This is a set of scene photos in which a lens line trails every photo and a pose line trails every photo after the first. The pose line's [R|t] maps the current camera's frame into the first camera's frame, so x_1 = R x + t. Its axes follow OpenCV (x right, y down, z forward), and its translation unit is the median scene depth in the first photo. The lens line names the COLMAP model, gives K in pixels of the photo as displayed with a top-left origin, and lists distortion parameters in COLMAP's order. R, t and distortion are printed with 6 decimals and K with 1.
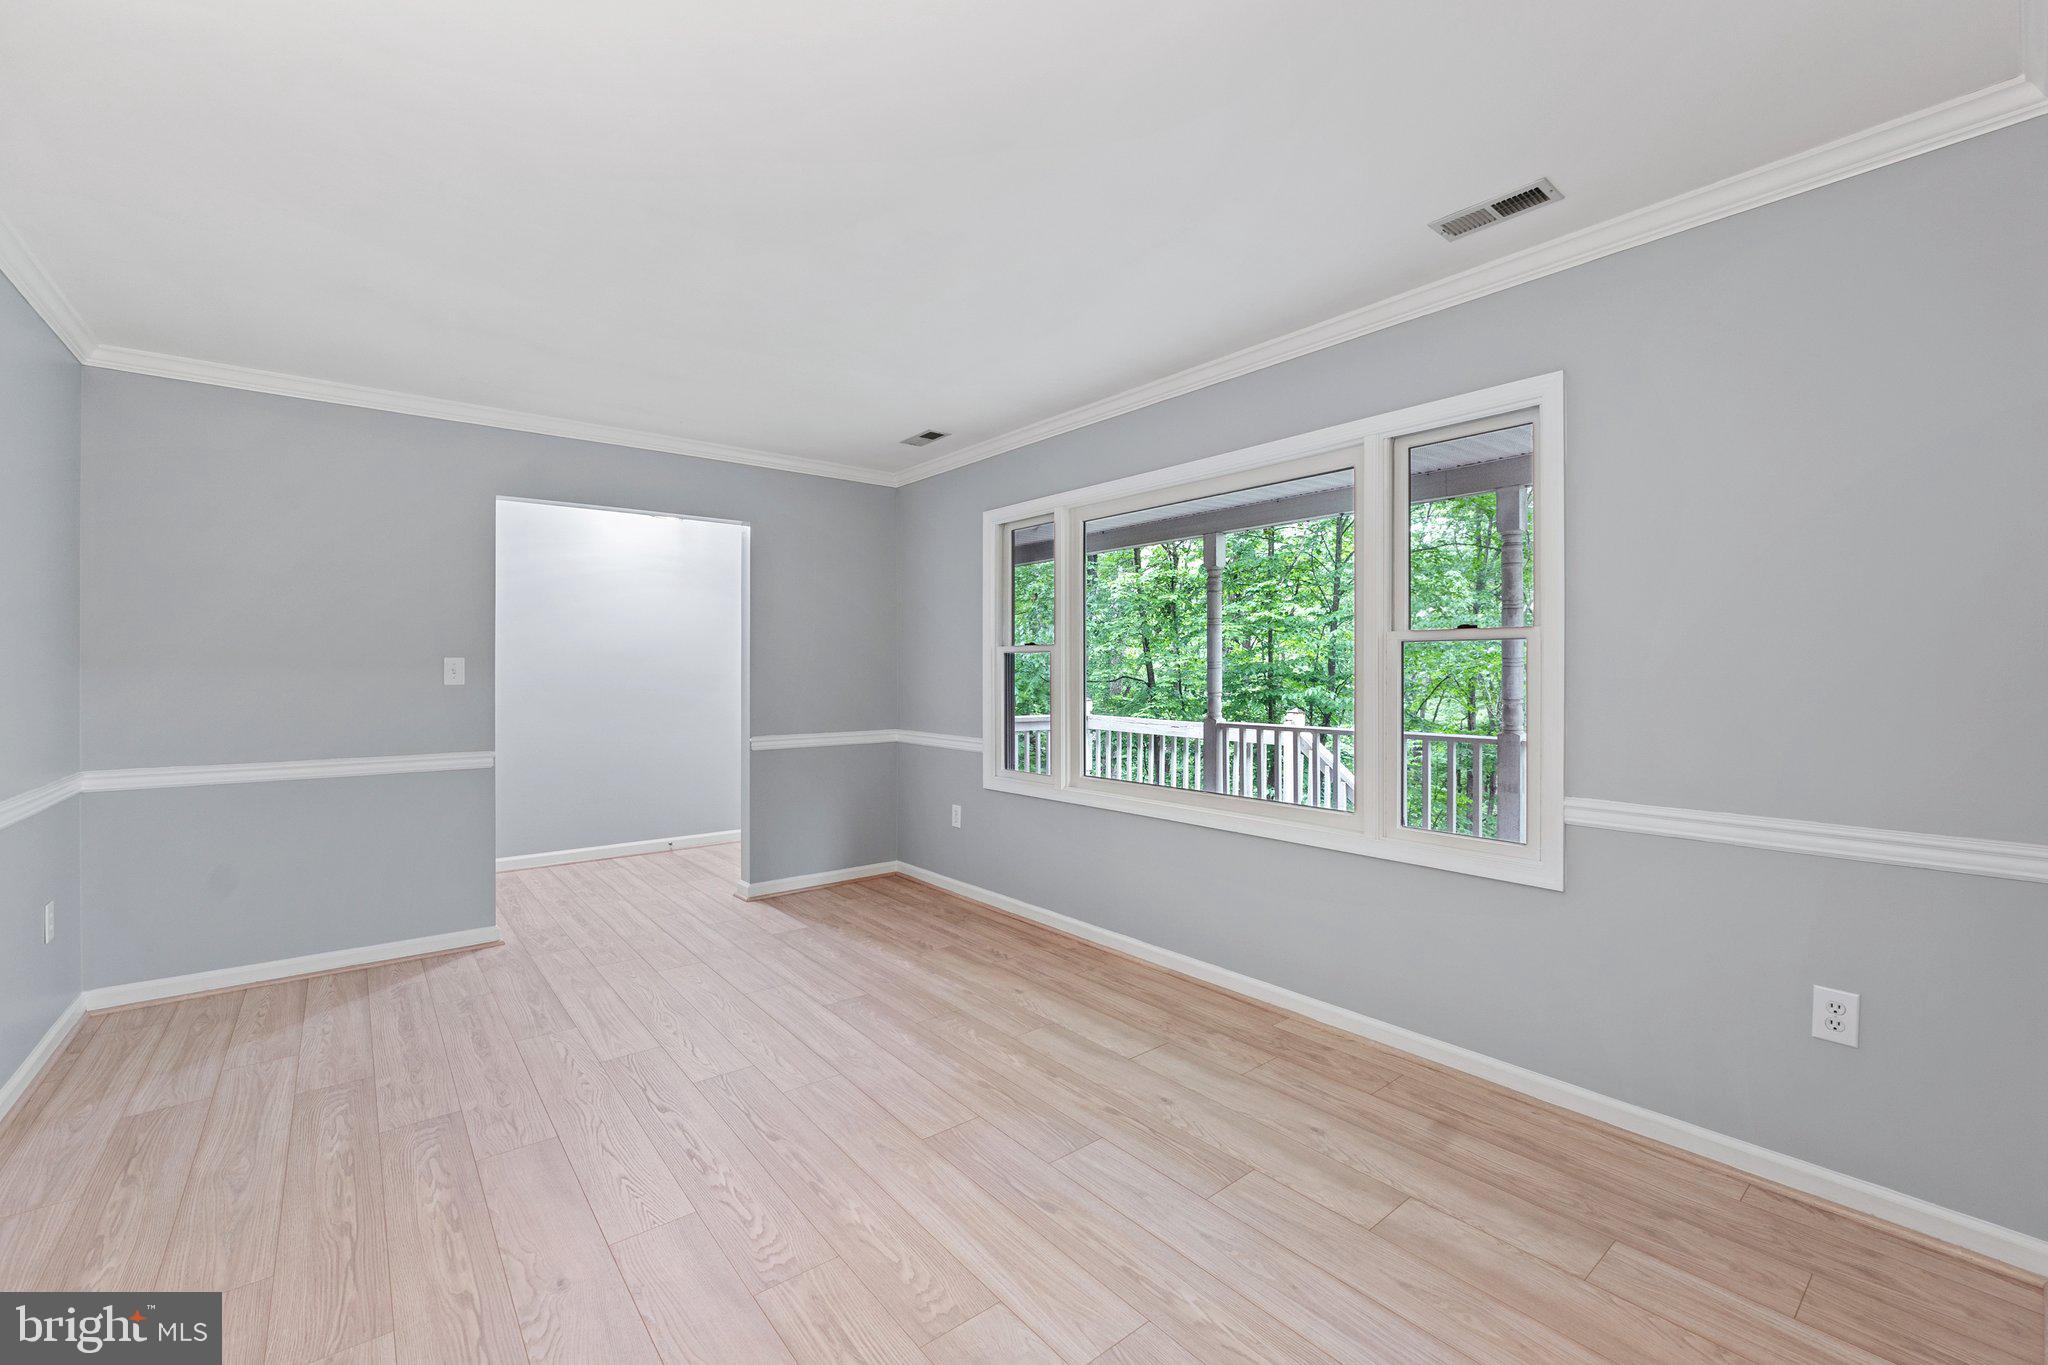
lens RADIAL K [[840.8, 0, 1028.0], [0, 840.8, 679.1], [0, 0, 1]] dist [0.000111, 0.000028]
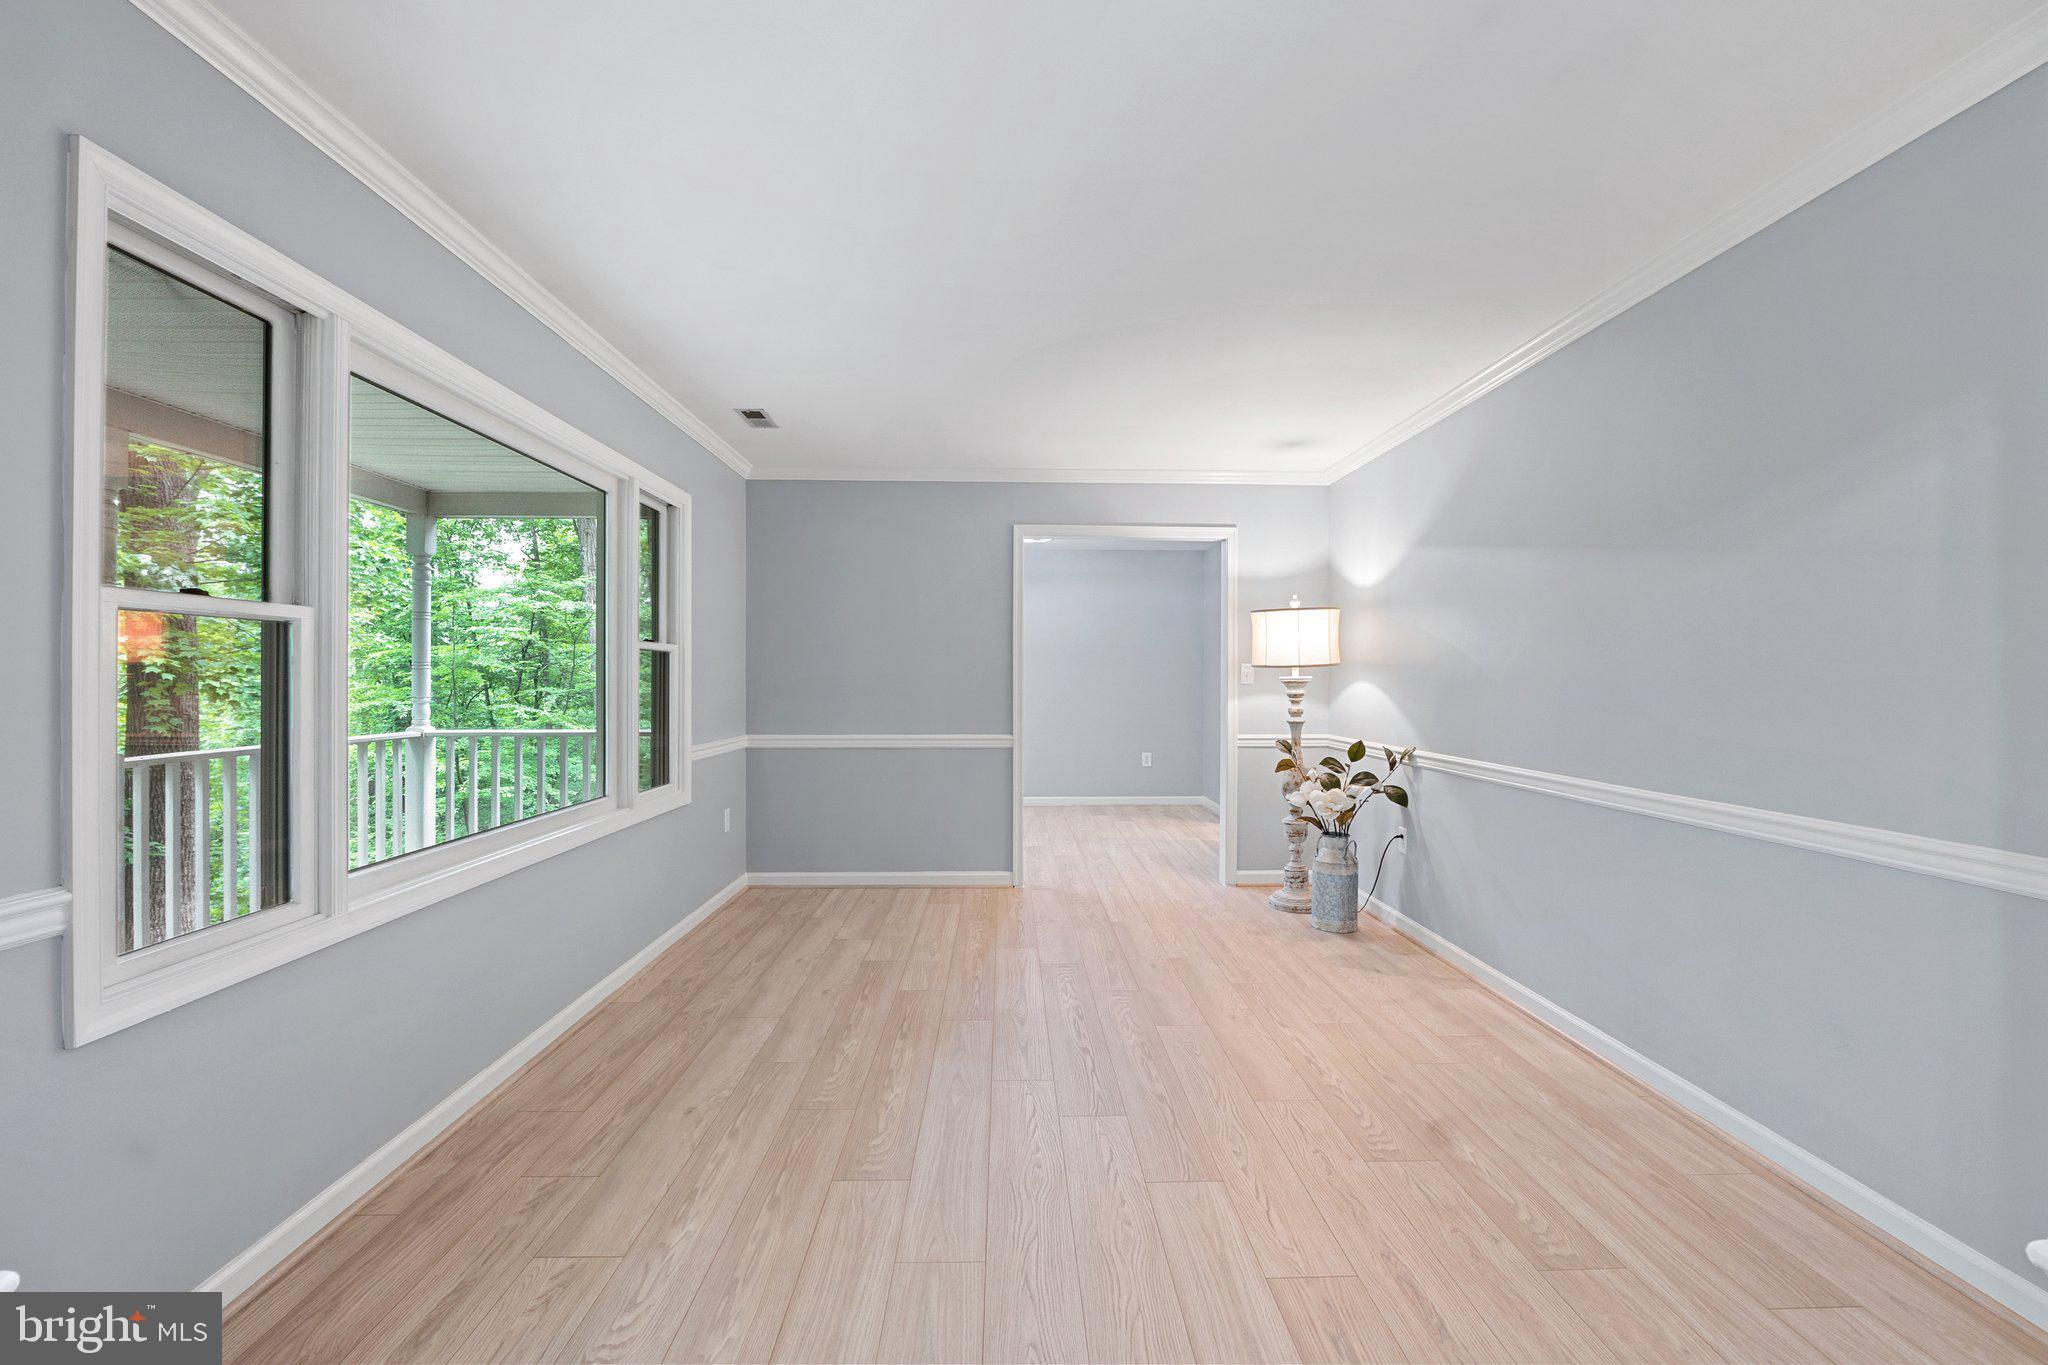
lens RADIAL K [[859.1, 0, 1025.7], [0, 859.1, 677.1], [0, 0, 1]] dist [-0.000178, 0.000003]
pose [[-0.789057, 0.003662, 0.614310, -0.830522], [0.006507, 0.999976, 0.002397, 0.001181], [-0.614286, 0.005888, -0.789062, 1.686416]]
